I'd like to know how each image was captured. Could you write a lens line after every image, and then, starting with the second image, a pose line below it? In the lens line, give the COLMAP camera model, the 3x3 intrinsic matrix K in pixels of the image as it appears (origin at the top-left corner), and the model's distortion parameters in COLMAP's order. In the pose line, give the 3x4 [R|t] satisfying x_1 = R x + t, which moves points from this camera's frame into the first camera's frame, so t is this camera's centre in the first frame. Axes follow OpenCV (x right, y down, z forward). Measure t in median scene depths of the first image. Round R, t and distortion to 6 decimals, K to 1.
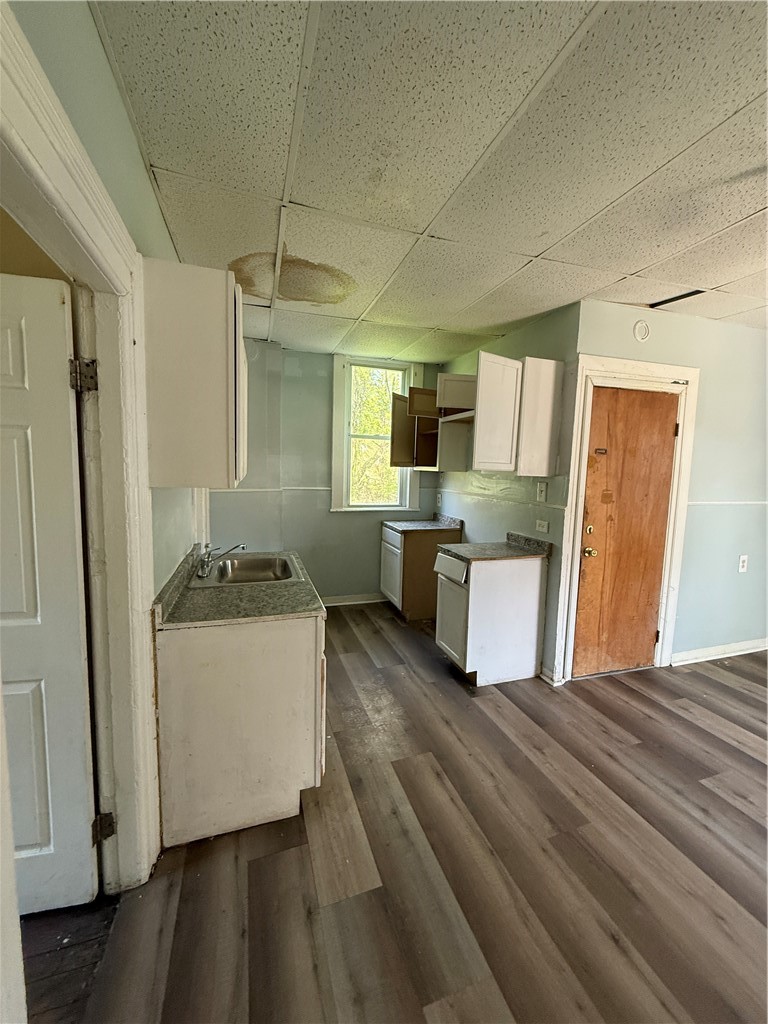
lens RADIAL K [[406.8, 0, 385.4], [0, 406.8, 509.8], [0, 0, 1]] dist [-0.000013, -0.000091]
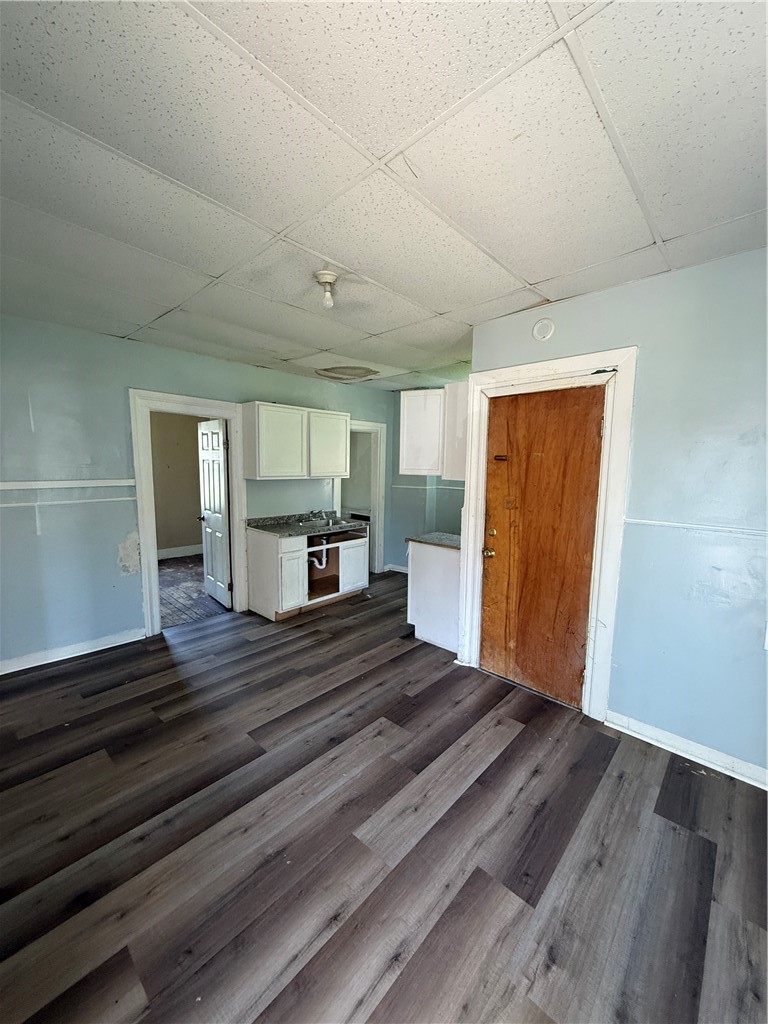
lens RADIAL K [[406.8, 0, 385.4], [0, 406.8, 509.8], [0, 0, 1]] dist [-0.000013, -0.000091]
pose [[0.483120, 0.084676, -0.871450, 1.341050], [-0.096224, 0.994418, 0.043279, -0.028780], [0.870250, 0.062945, 0.488571, 0.248035]]
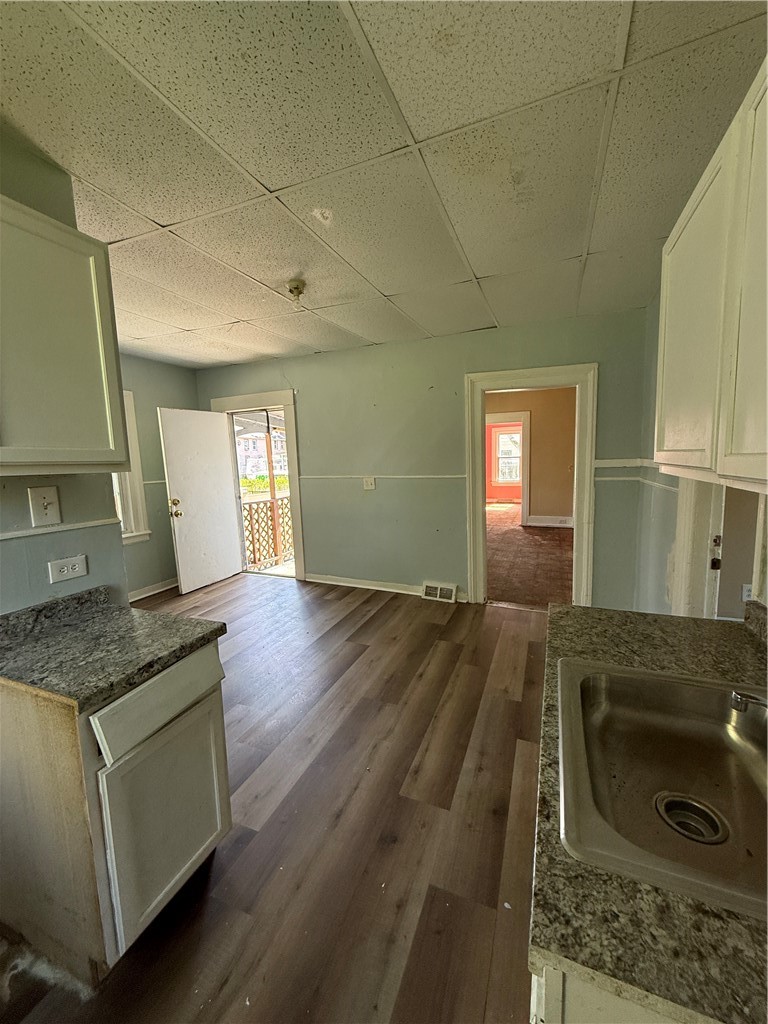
lens RADIAL K [[406.8, 0, 385.4], [0, 406.8, 509.8], [0, 0, 1]] dist [-0.000013, -0.000091]
pose [[-0.757218, -0.084932, 0.647617, -0.285694], [0.078503, 0.972488, 0.219326, -0.126594], [-0.648428, 0.216917, -0.729718, 1.193096]]
